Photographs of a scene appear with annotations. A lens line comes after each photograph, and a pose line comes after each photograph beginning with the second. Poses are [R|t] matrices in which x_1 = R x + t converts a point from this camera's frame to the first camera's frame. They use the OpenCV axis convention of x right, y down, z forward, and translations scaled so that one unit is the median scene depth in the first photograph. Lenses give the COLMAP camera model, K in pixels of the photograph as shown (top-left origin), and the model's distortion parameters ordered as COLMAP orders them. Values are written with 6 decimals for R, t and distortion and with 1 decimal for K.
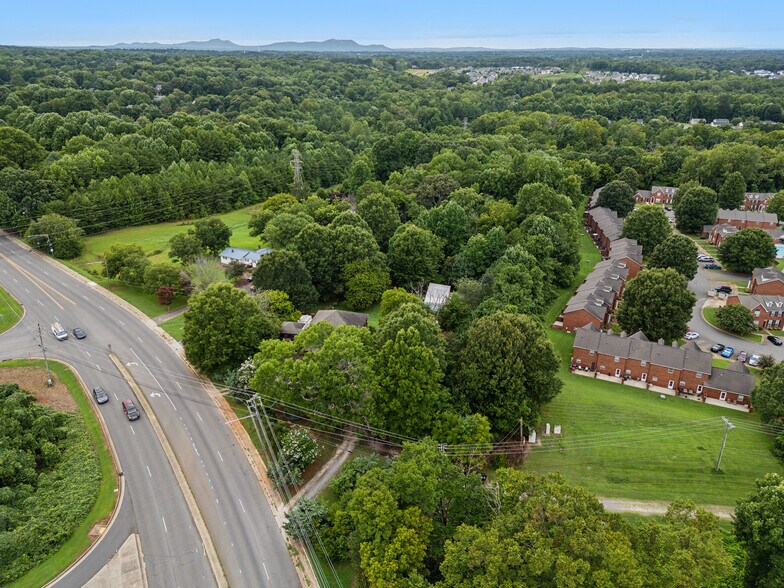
lens RADIAL K [[546.4, 0, 392.0], [0, 546.4, 294.0], [0, 0, 1]] dist [0.067749, -0.057832]
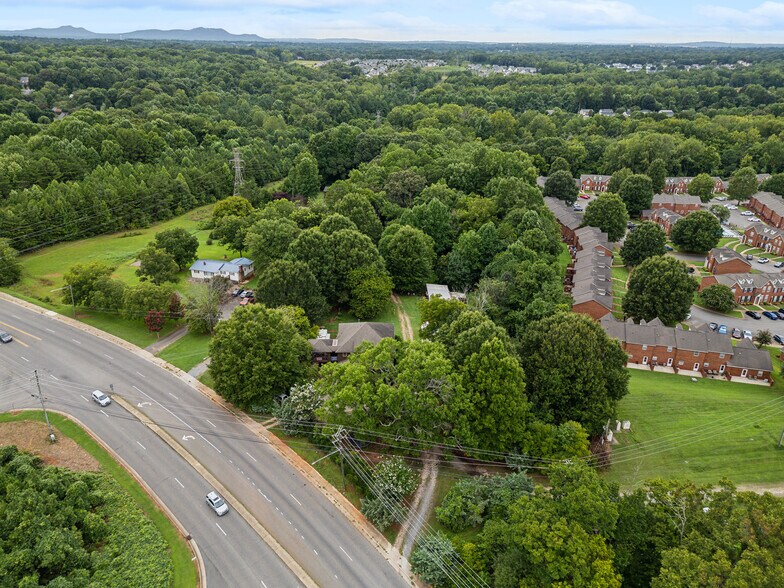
lens RADIAL K [[546.4, 0, 392.0], [0, 546.4, 294.0], [0, 0, 1]] dist [0.067749, -0.057832]
pose [[0.979988, -0.074960, 0.184405, -0.168158], [0.072548, 0.997168, 0.019806, -0.025226], [-0.185368, -0.006031, 0.982651, 0.053253]]
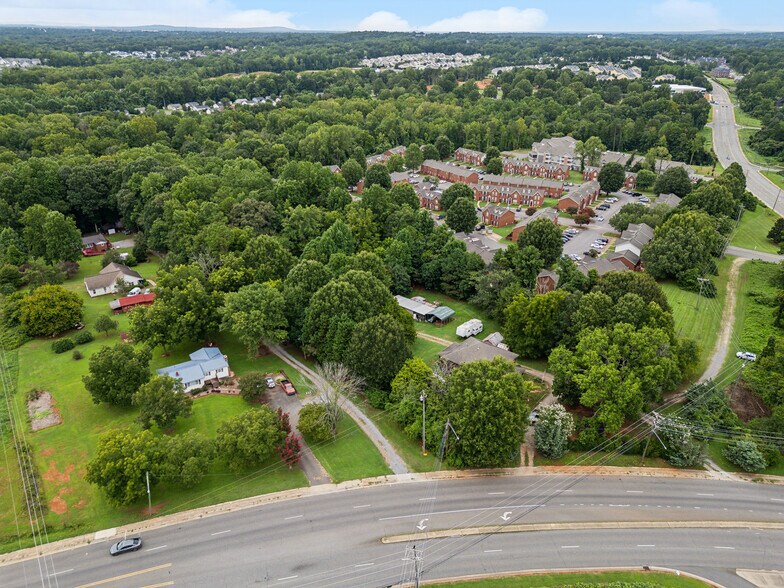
lens RADIAL K [[546.4, 0, 392.0], [0, 546.4, 294.0], [0, 0, 1]] dist [0.067749, -0.057832]
pose [[0.509848, -0.371071, 0.776119, -0.673944], [0.345432, 0.914567, 0.210343, -0.229353], [-0.787865, 0.160853, 0.594470, 0.387003]]
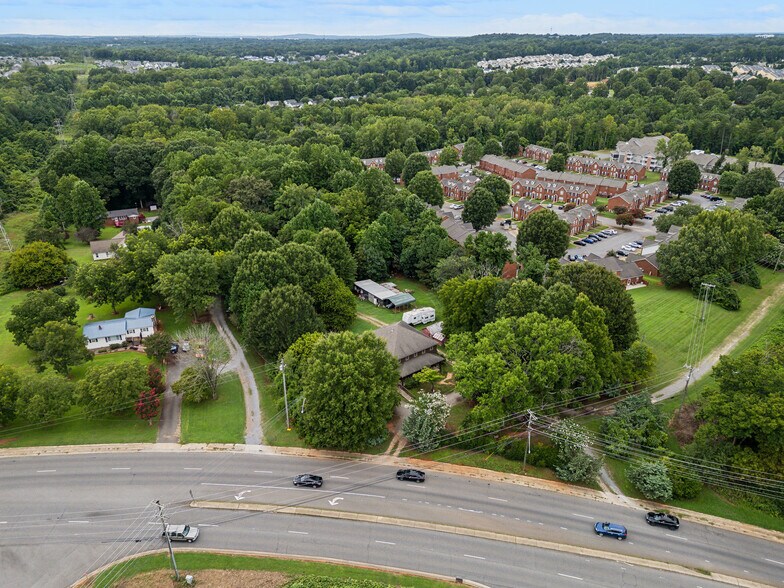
lens RADIAL K [[561.7, 0, 389.0], [0, 561.7, 292.9], [0, 0, 1]] dist [0.071602, -0.066886]
pose [[0.686331, -0.307215, 0.659218, -0.522716], [0.302732, 0.944825, 0.125132, -0.103770], [-0.661289, 0.113684, 0.741467, 0.228310]]
